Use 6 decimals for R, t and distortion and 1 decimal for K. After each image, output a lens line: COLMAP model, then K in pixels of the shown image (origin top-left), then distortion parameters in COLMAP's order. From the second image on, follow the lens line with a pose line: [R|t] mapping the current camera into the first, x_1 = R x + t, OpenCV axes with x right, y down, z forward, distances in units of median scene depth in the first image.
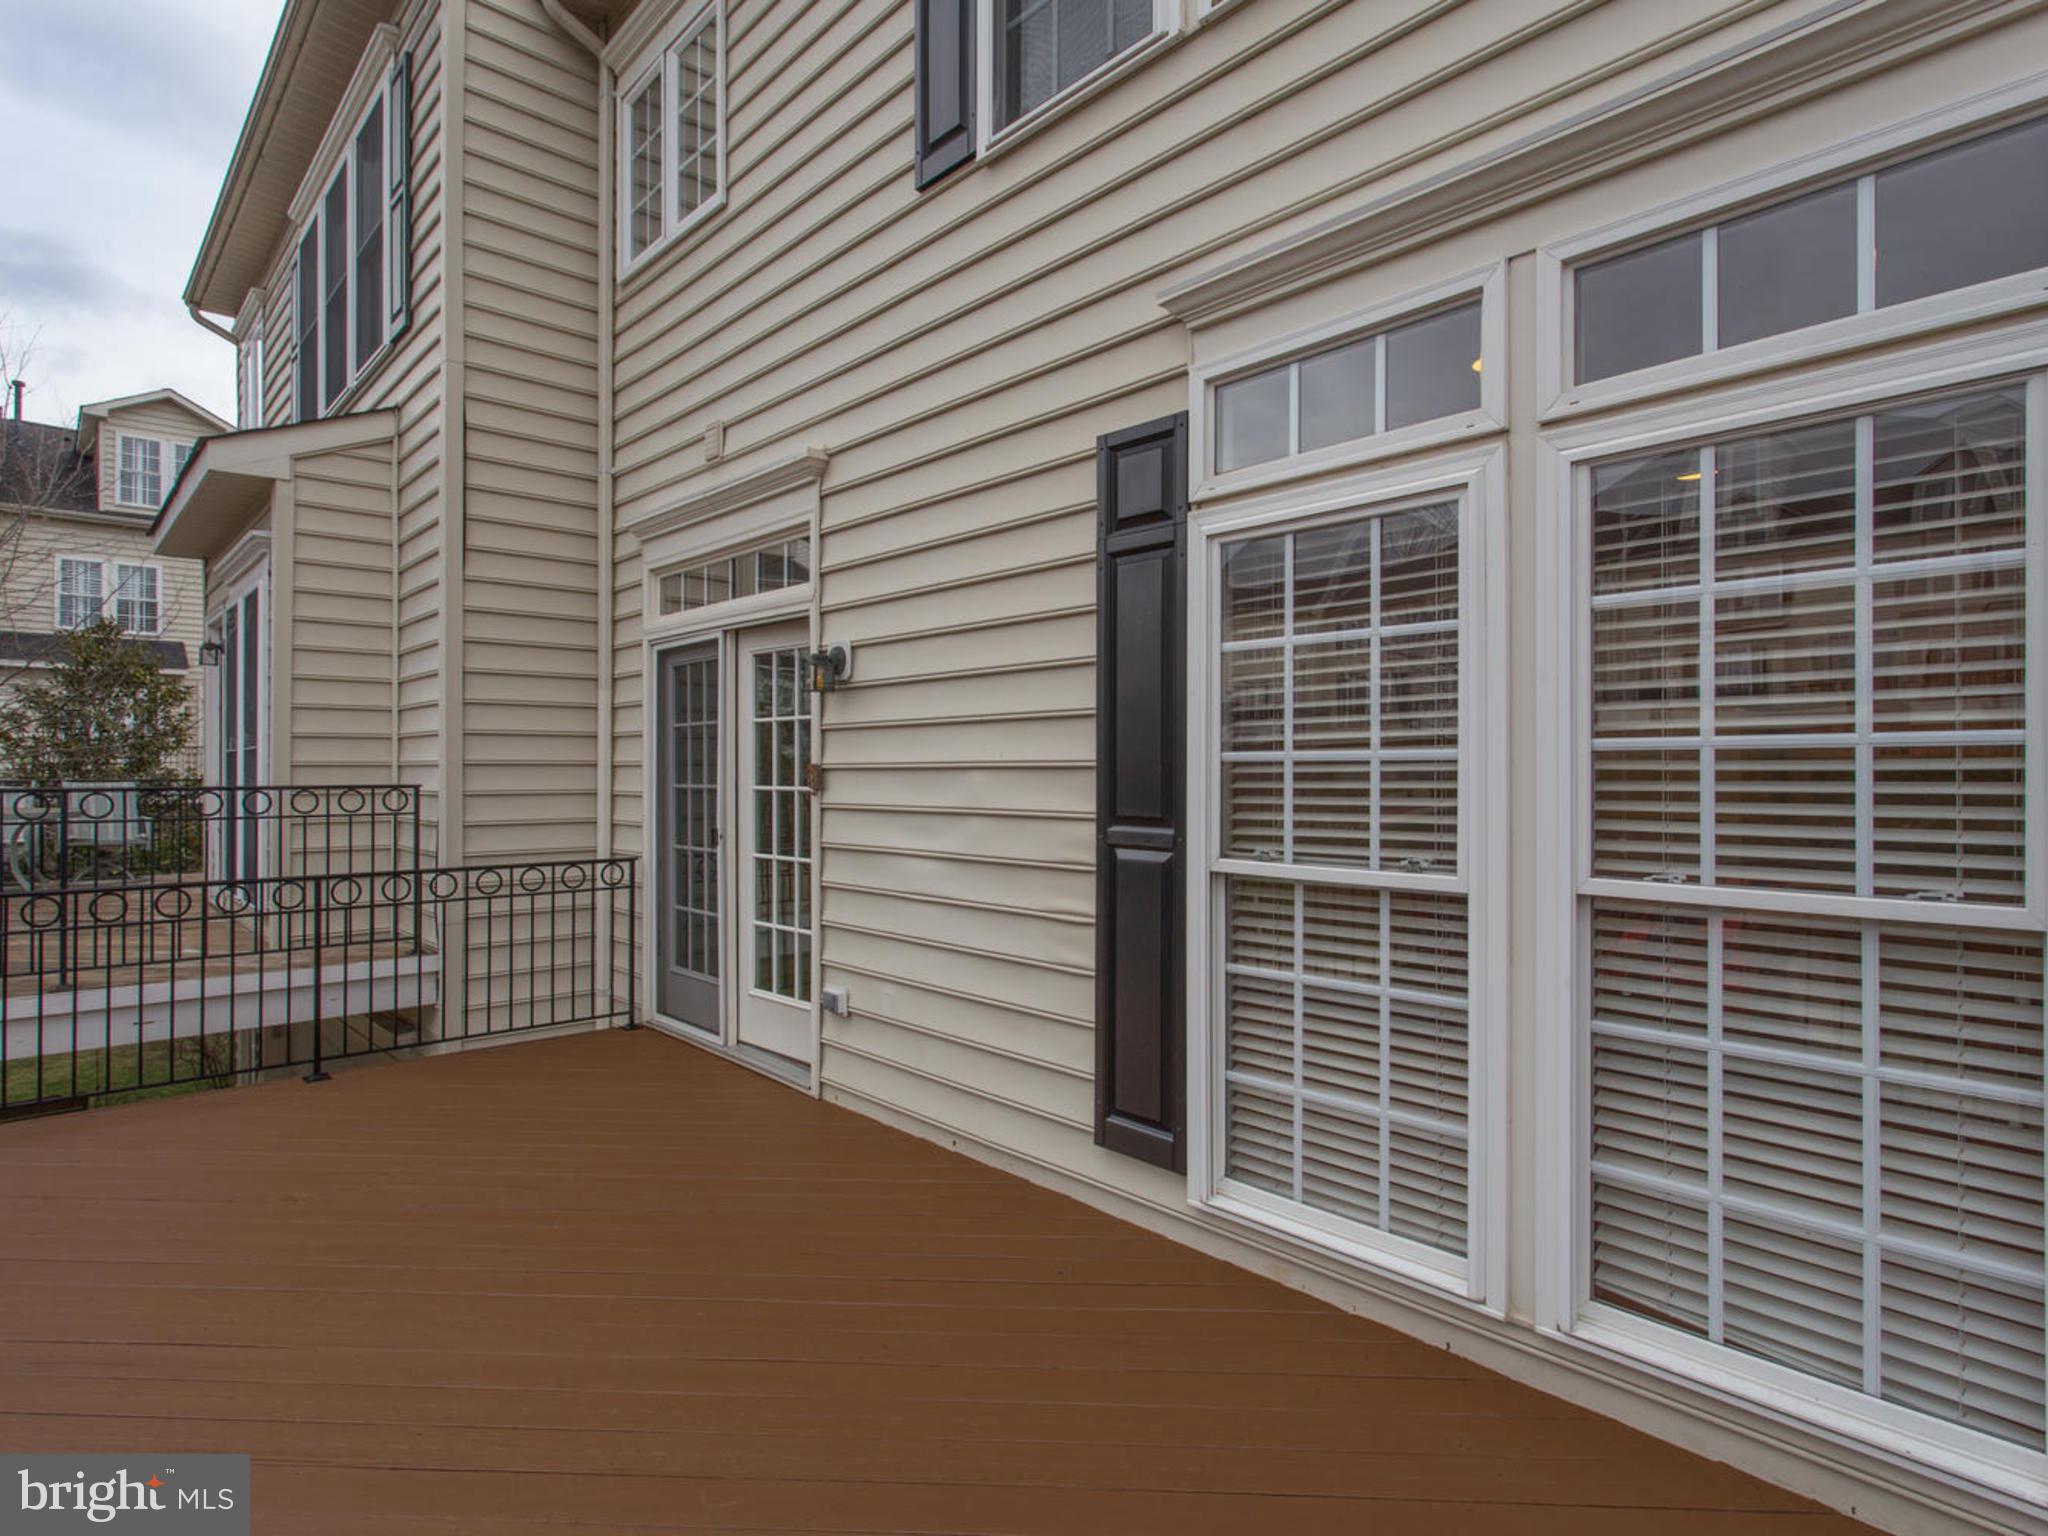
lens RADIAL K [[1112.0, 0, 1012.1], [0, 1112.0, 771.1], [0, 0, 1]] dist [0.002914, 0.000396]
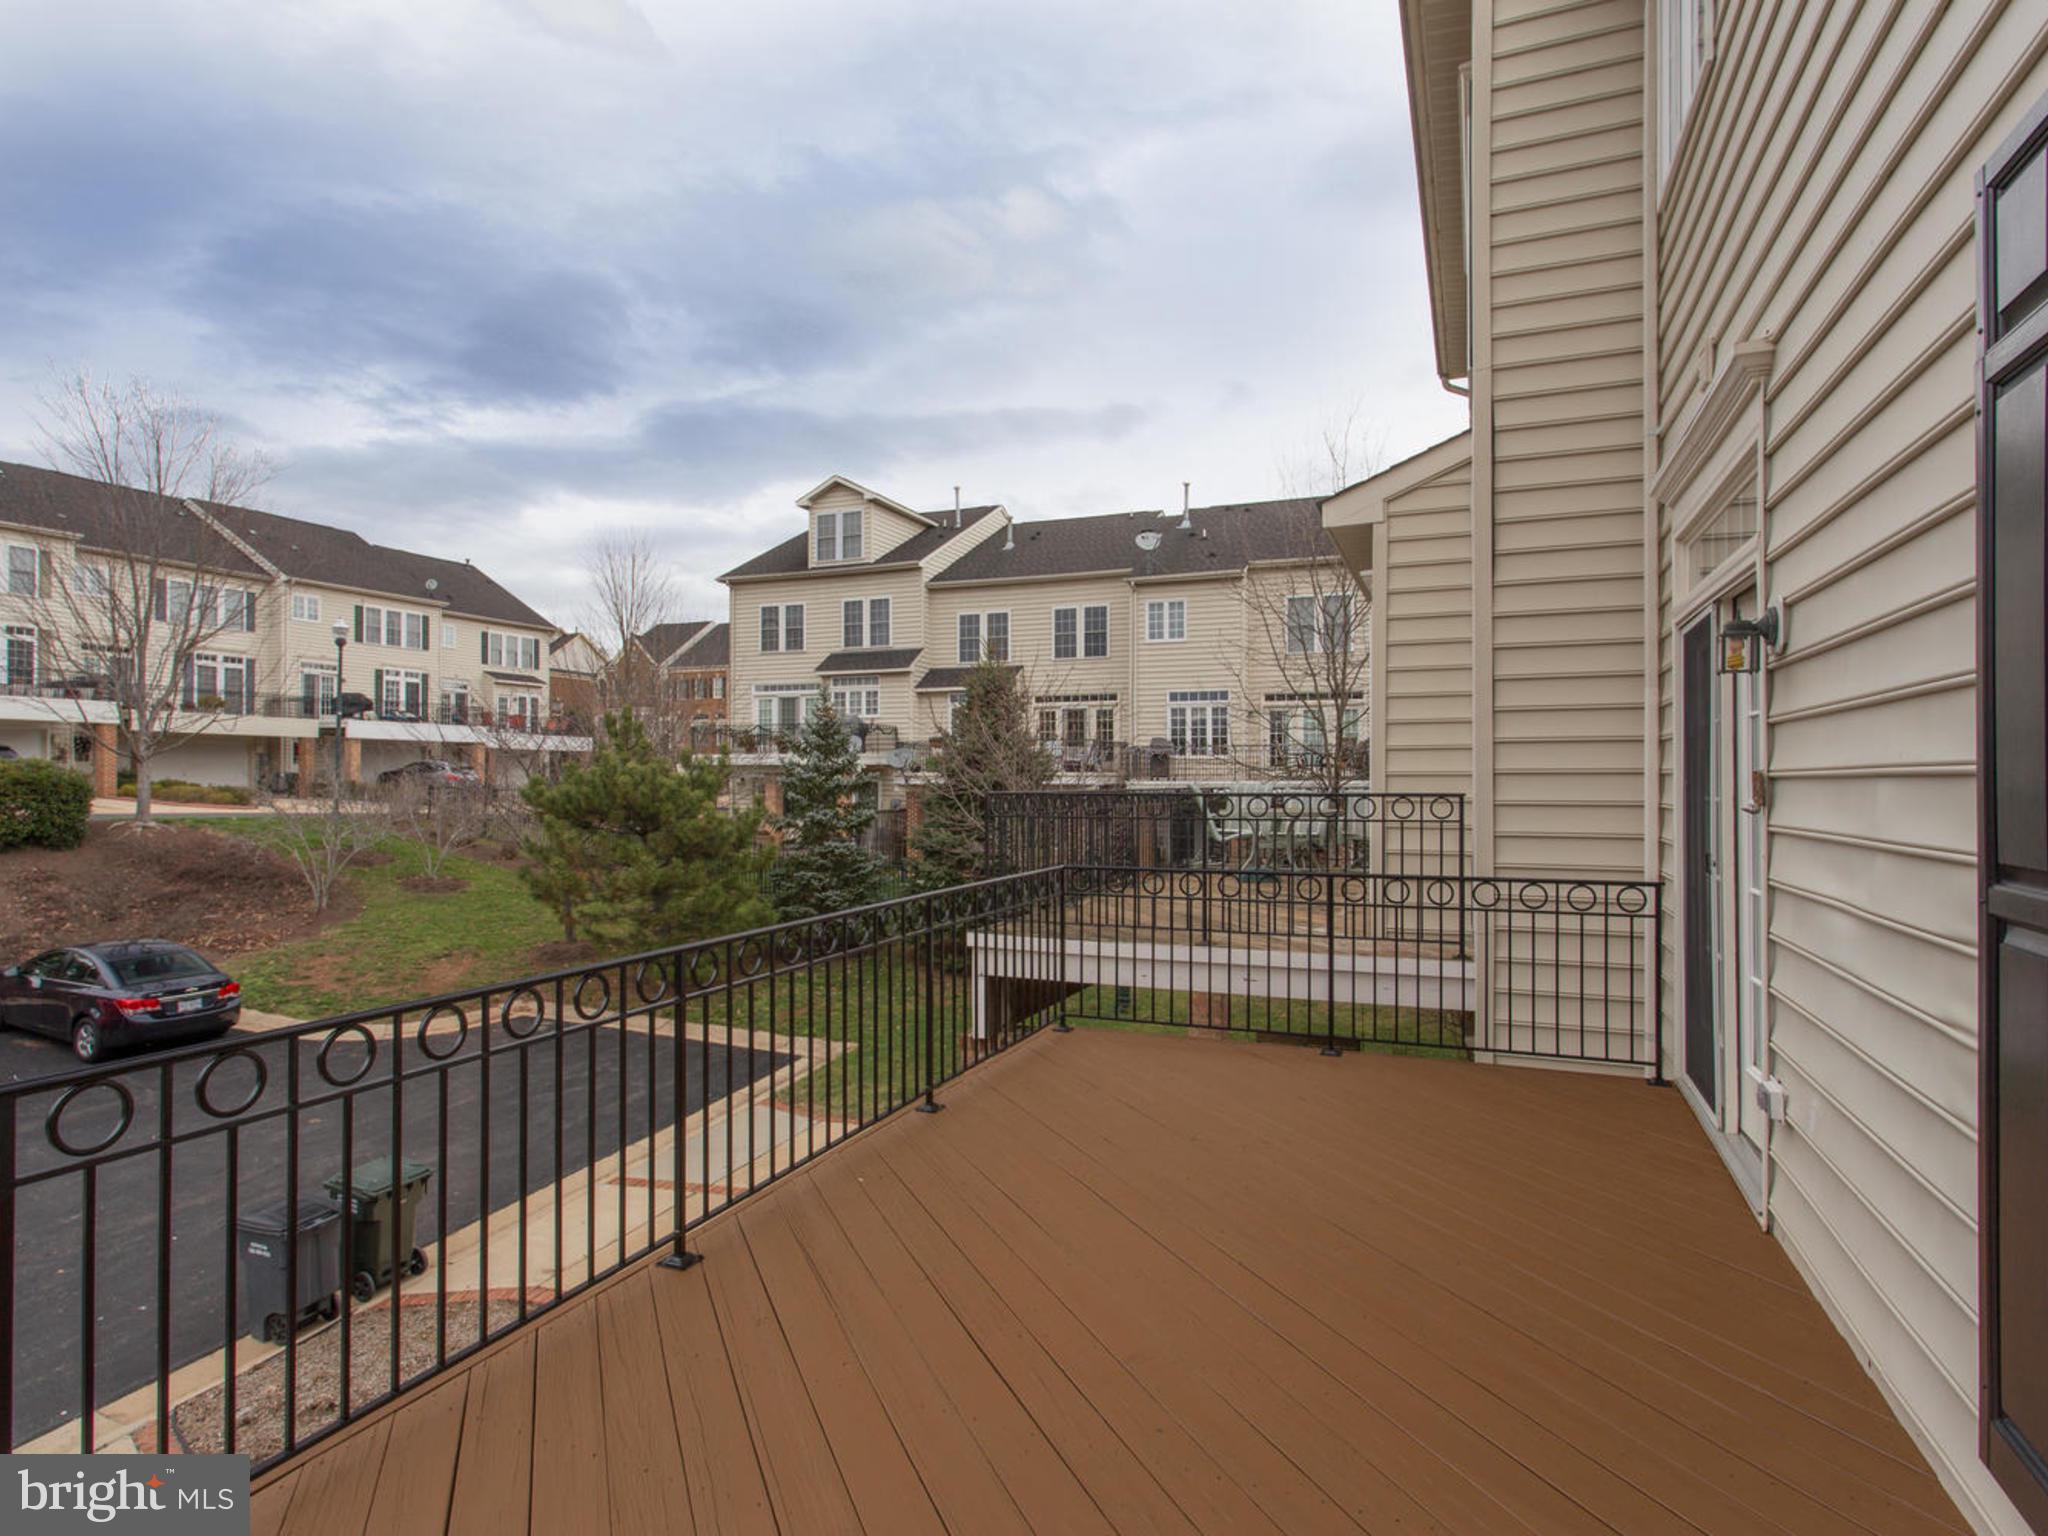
lens RADIAL K [[1112.0, 0, 1012.1], [0, 1112.0, 771.1], [0, 0, 1]] dist [0.002914, 0.000396]
pose [[0.427322, -0.007240, -0.904070, 0.217107], [0.000912, 0.999971, -0.007577, -0.001007], [0.904099, 0.002413, 0.427317, 0.192416]]
